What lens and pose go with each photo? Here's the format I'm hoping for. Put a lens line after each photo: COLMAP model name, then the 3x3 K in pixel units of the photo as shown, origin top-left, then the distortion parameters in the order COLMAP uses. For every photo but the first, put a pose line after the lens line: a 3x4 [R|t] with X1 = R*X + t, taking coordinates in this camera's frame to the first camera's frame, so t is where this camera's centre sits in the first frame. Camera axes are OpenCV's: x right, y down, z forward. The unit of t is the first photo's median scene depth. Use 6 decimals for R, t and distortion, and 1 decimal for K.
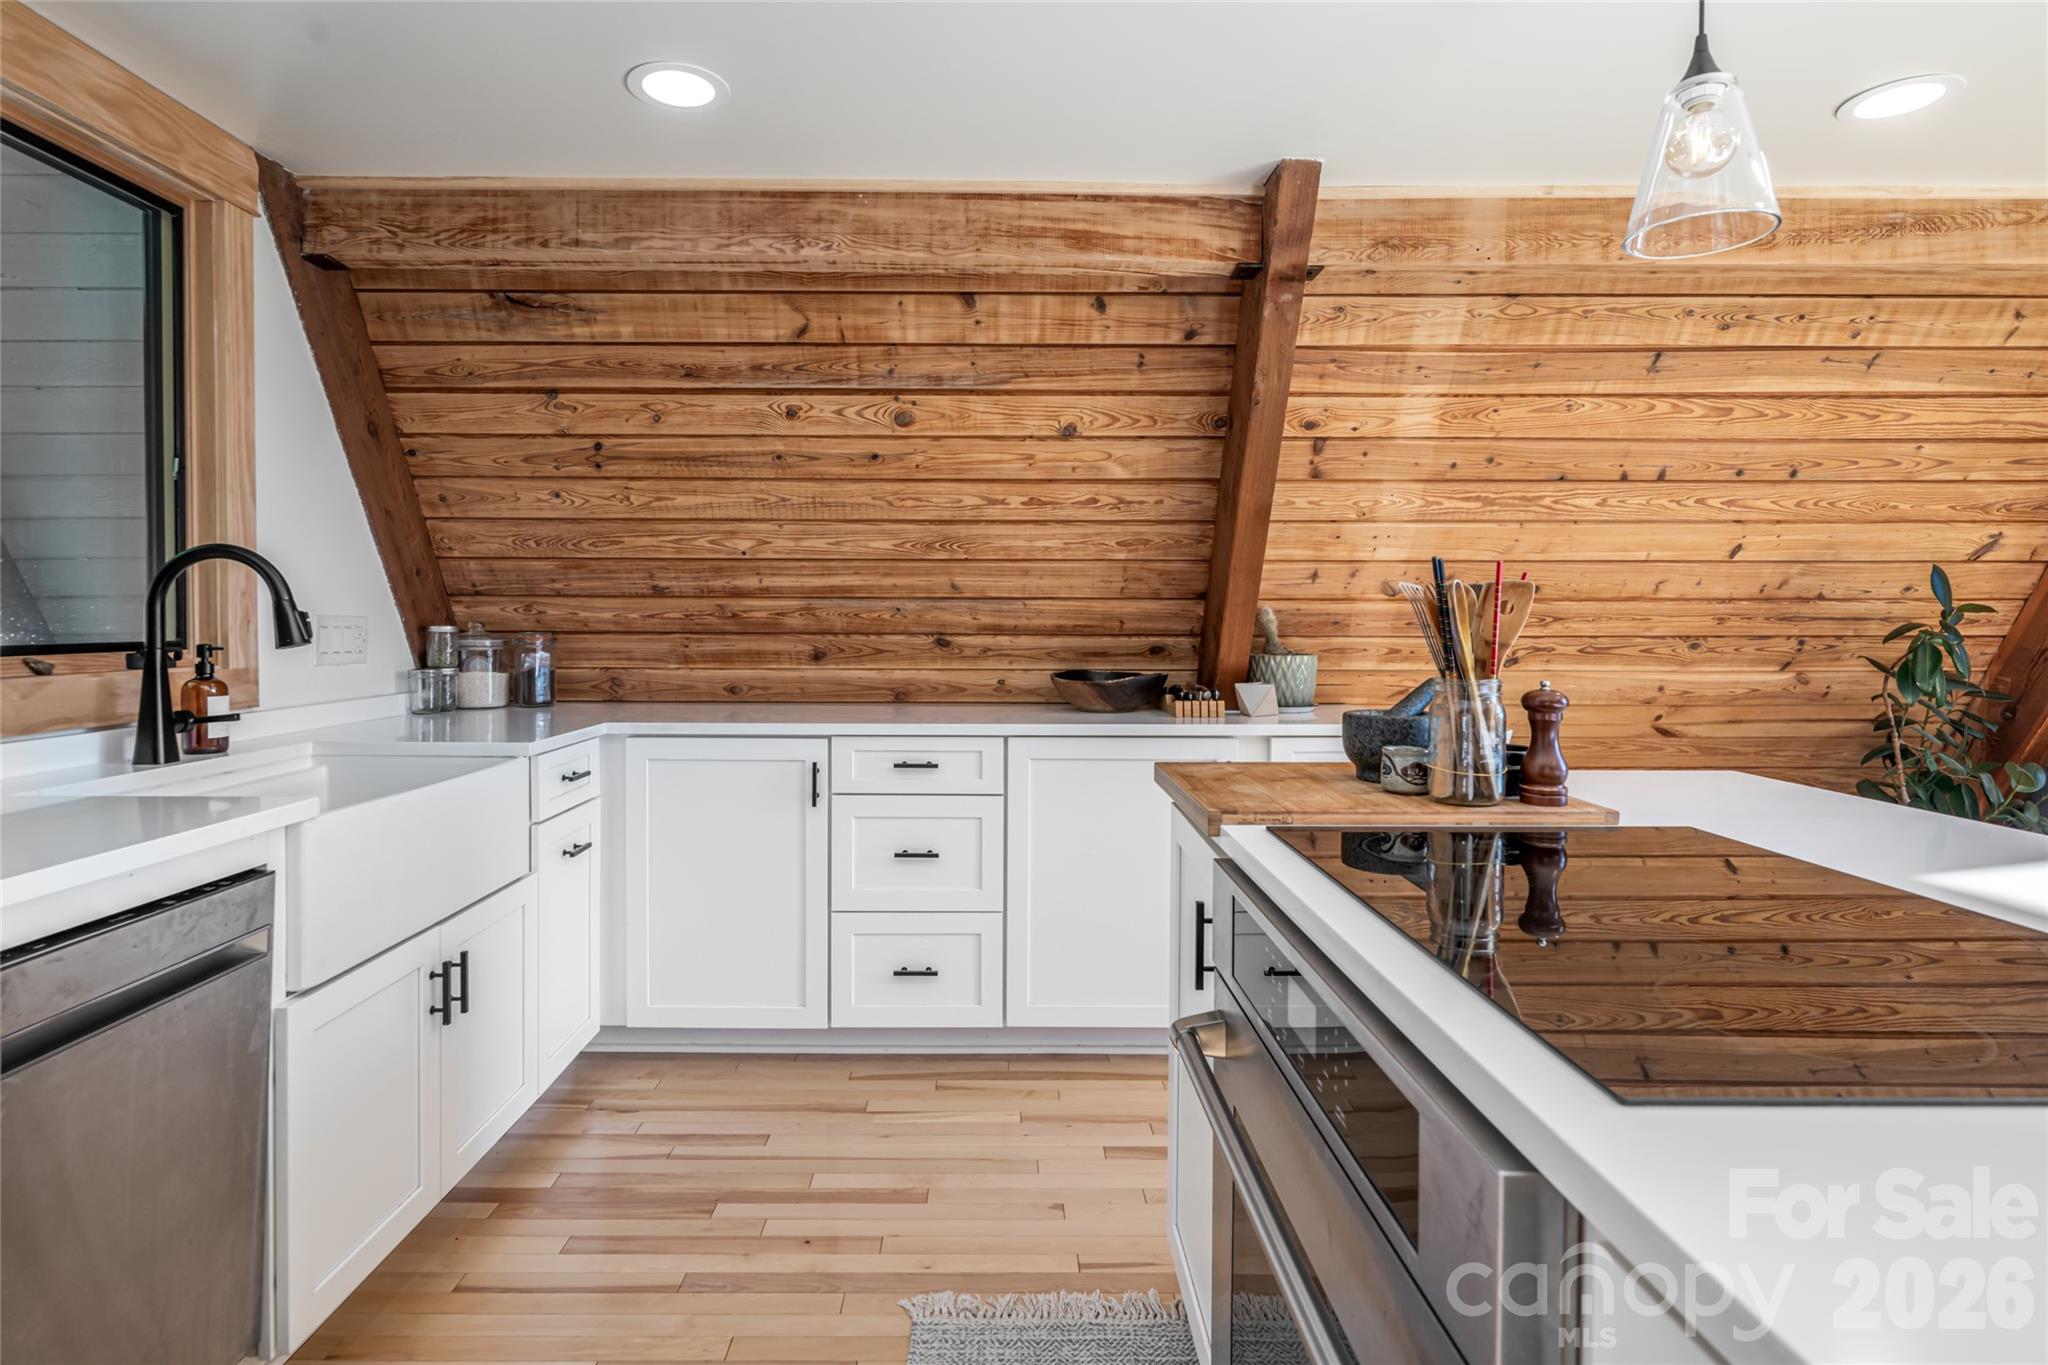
lens RADIAL K [[1042.0, 0, 1024.1], [0, 1042.0, 646.3], [0, 0, 1]] dist [-0.000324, 0.002630]
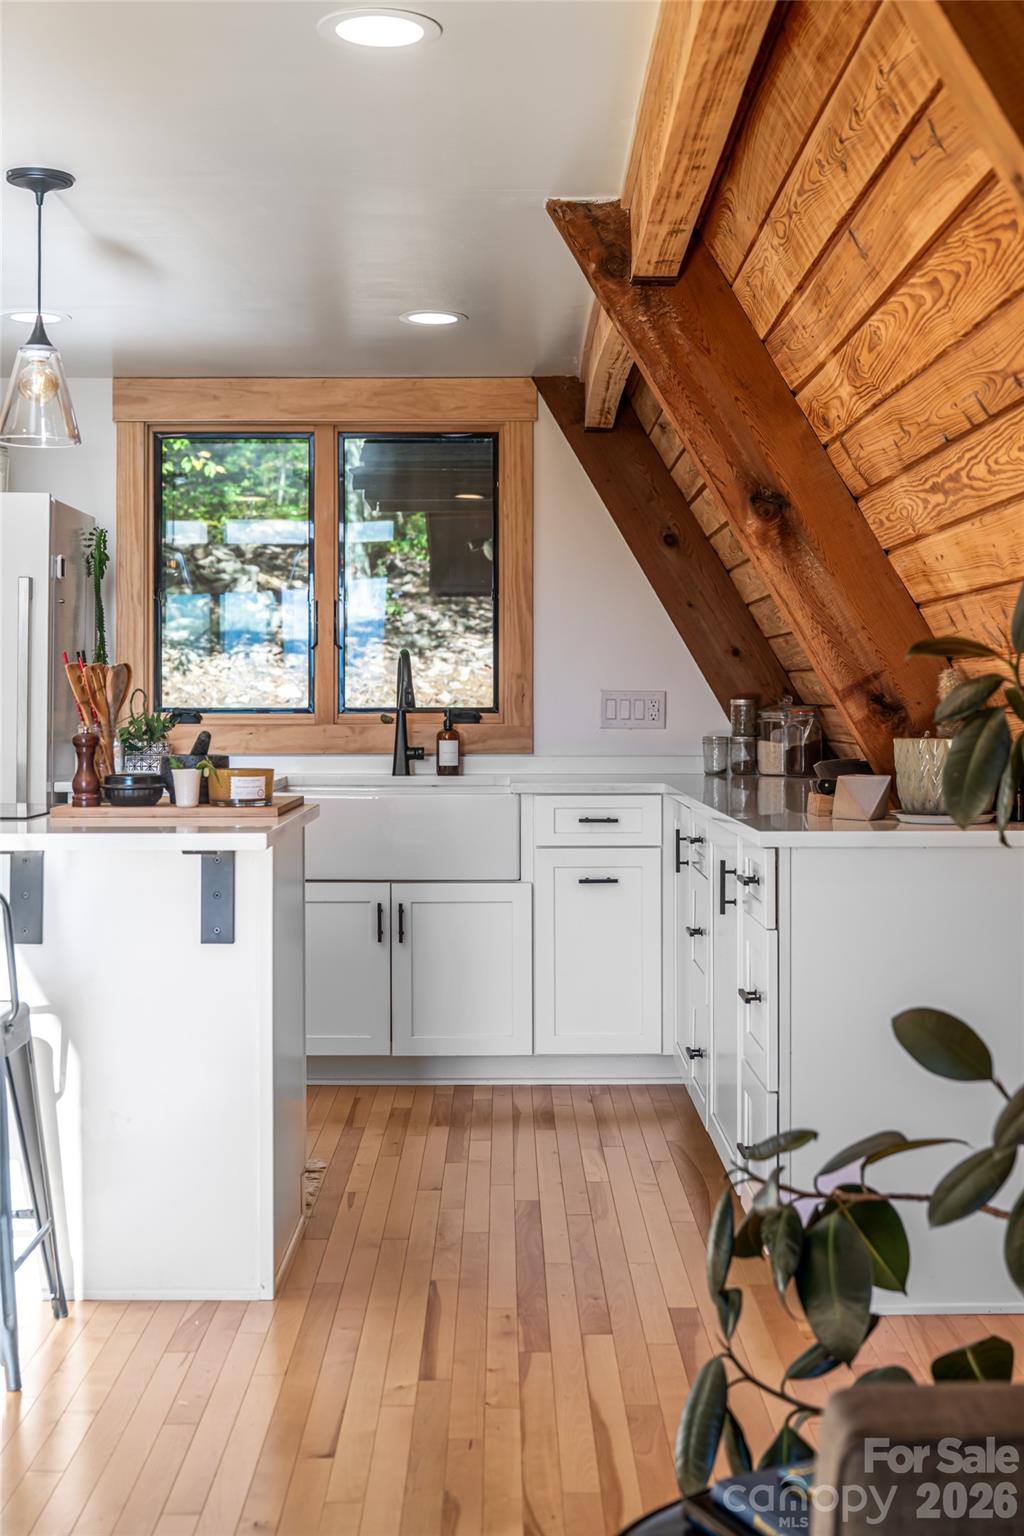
lens RADIAL K [[1974.5, 0, 533.0], [0, 1974.5, 695.7], [0, 0, 1]] dist [-0.001653, 0.000000]
pose [[0.002114, -0.005298, -0.999984, 1.669278], [-0.025895, 0.999650, -0.005351, -0.006793], [0.999662, 0.025906, 0.001976, 0.804923]]
